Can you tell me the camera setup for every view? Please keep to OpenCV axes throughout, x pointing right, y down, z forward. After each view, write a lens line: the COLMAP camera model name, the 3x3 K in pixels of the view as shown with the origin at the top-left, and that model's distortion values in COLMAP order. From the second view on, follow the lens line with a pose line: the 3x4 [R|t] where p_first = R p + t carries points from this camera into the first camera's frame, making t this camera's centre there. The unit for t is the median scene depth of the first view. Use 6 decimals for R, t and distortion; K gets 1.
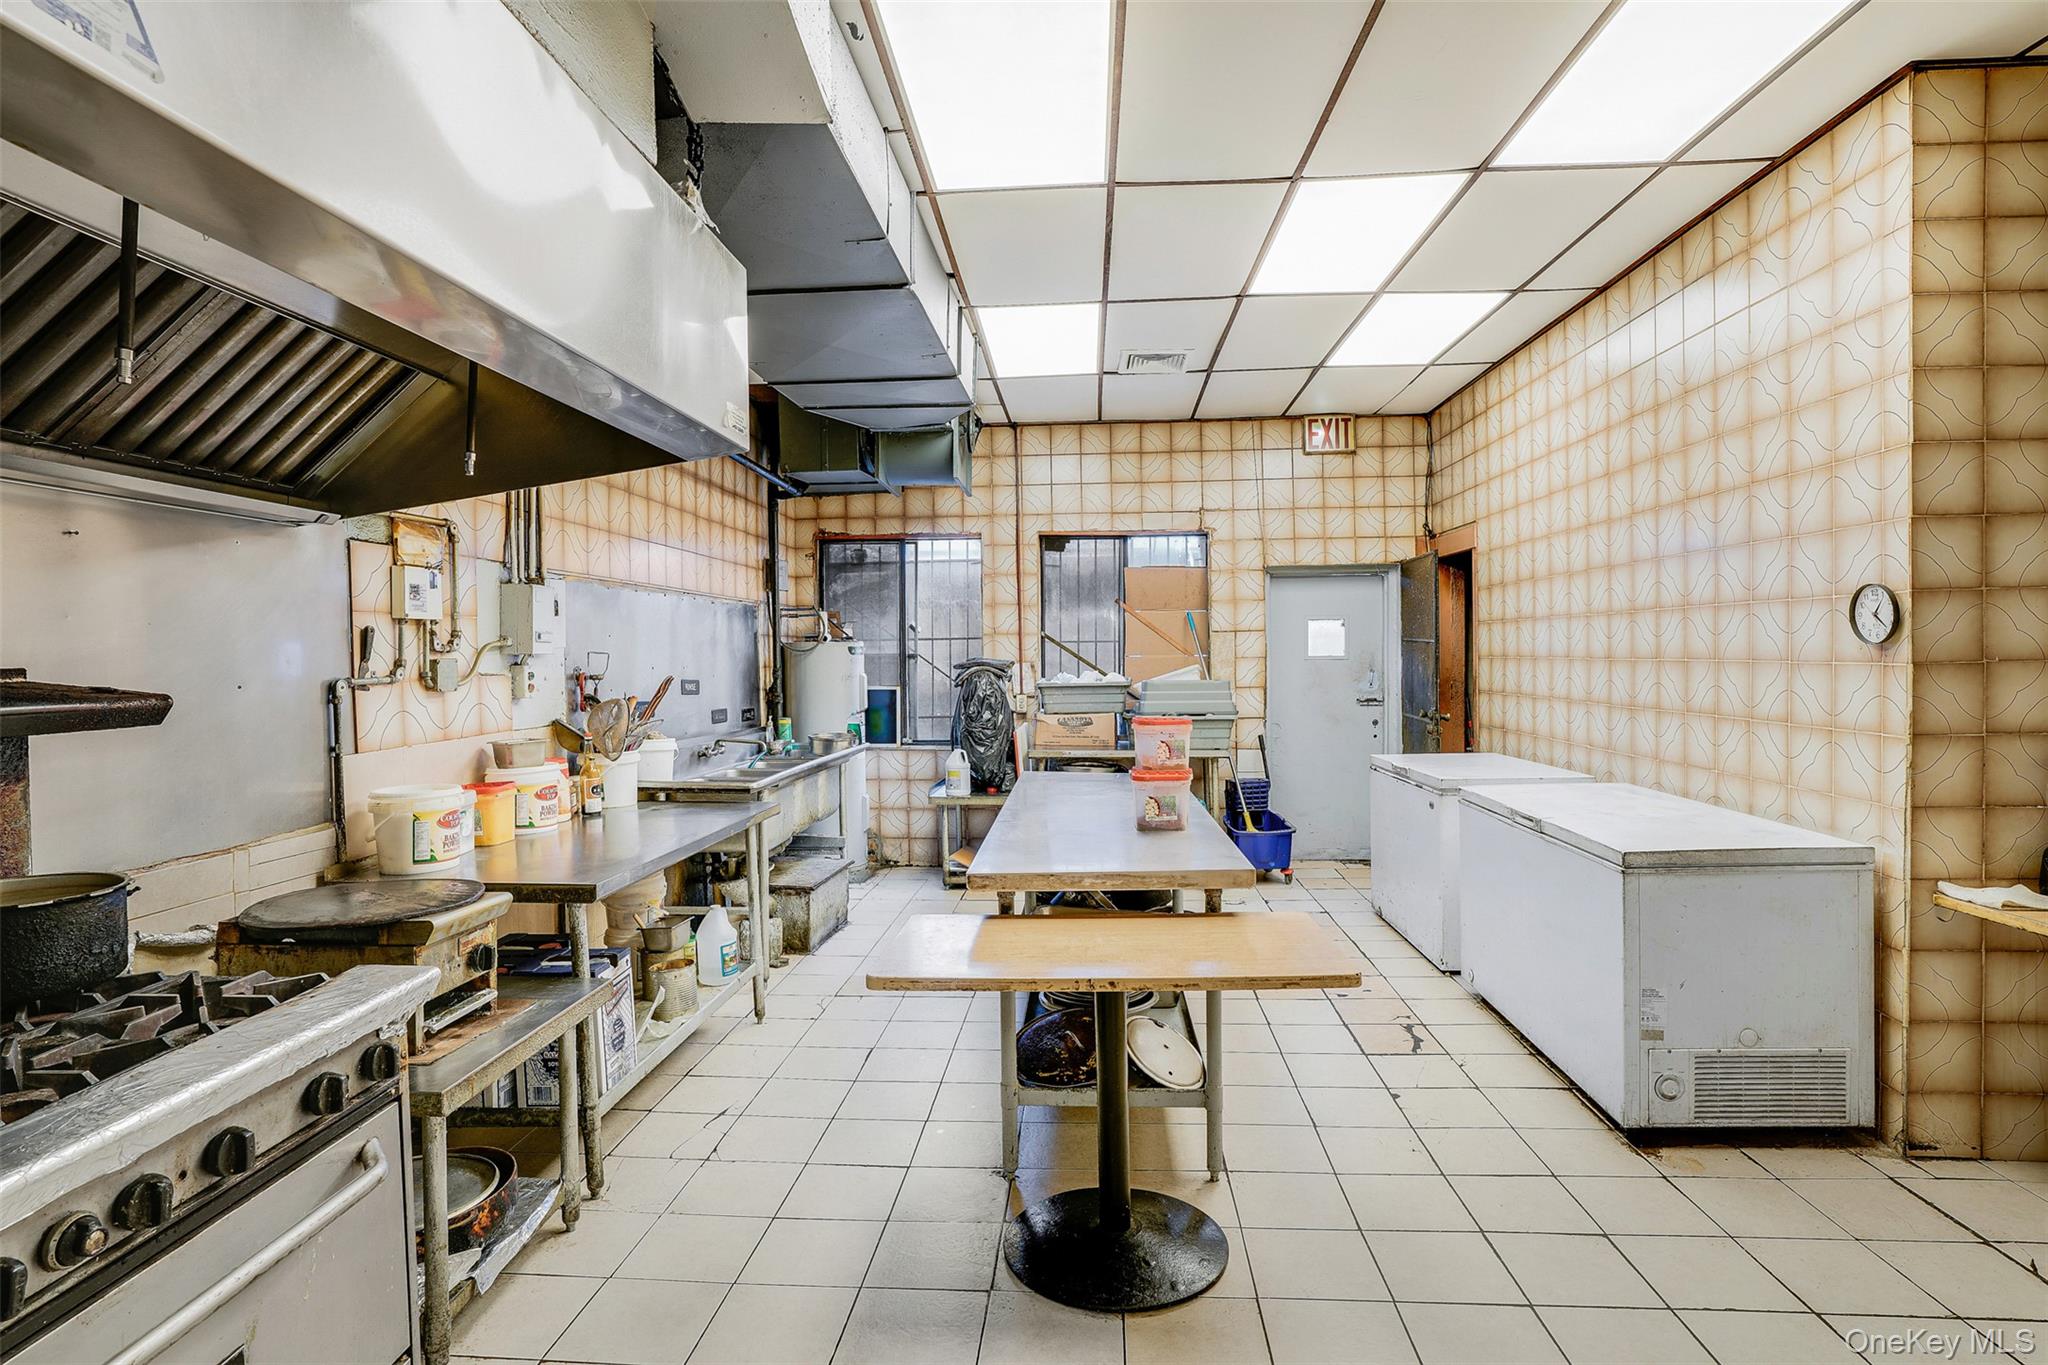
lens RADIAL K [[977.1, 0, 1029.9], [0, 977.1, 684.5], [0, 0, 1]] dist [0.000199, 0.003747]
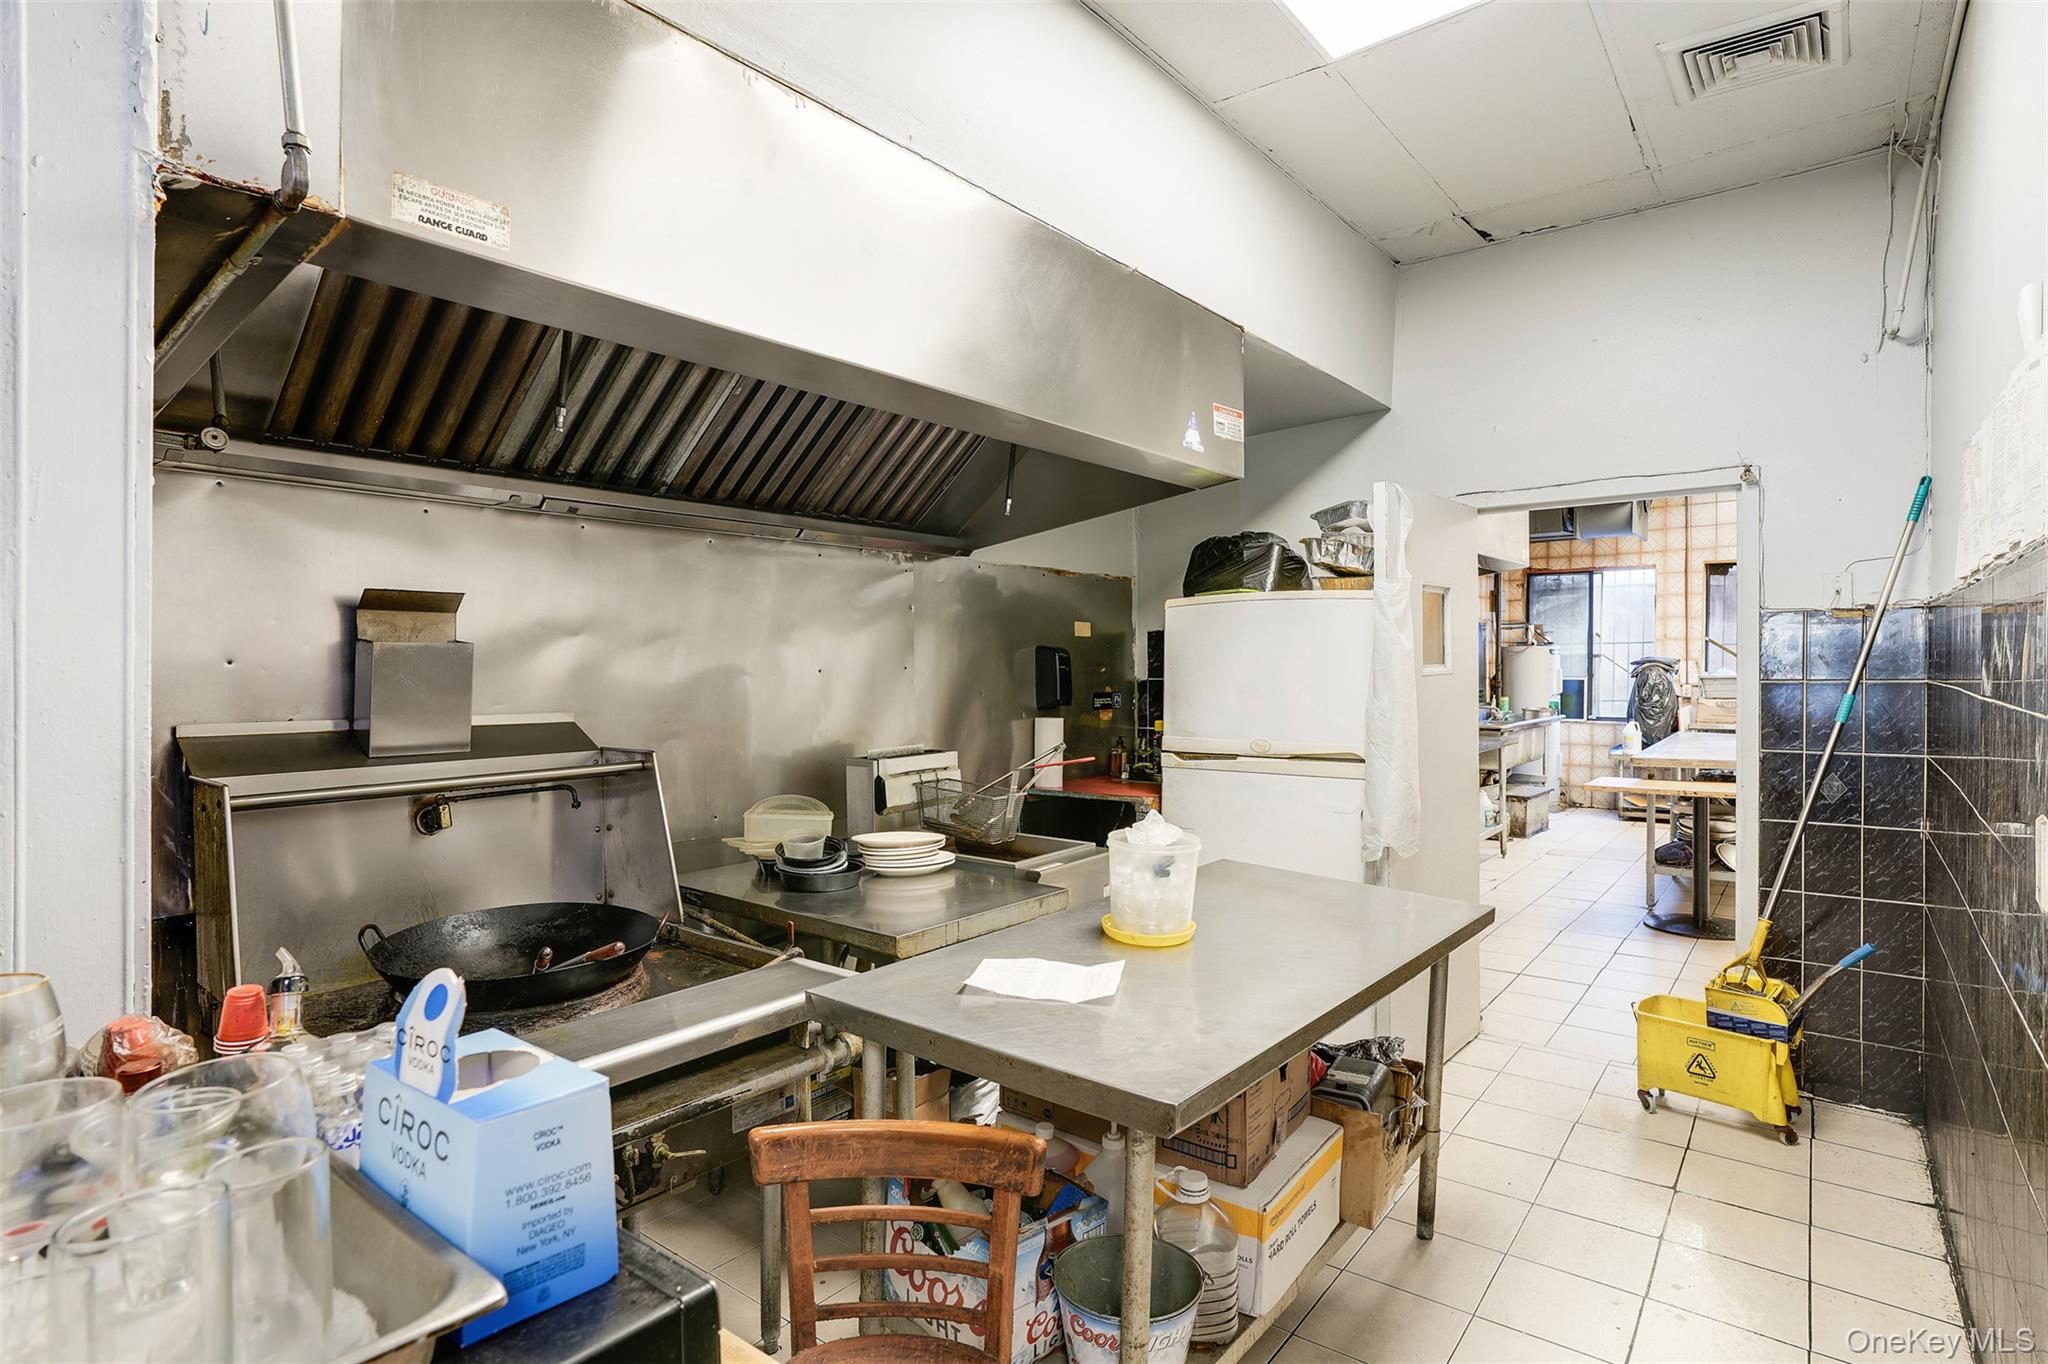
lens RADIAL K [[1059.0, 0, 1026.9], [0, 1059.0, 699.6], [0, 0, 1]] dist [-0.043296, -0.001560]
pose [[0.820105, 0.021919, -0.571794, 0.064923], [-0.013933, 0.999735, 0.018341, 0.017617], [0.572044, -0.007075, 0.820192, -0.682782]]
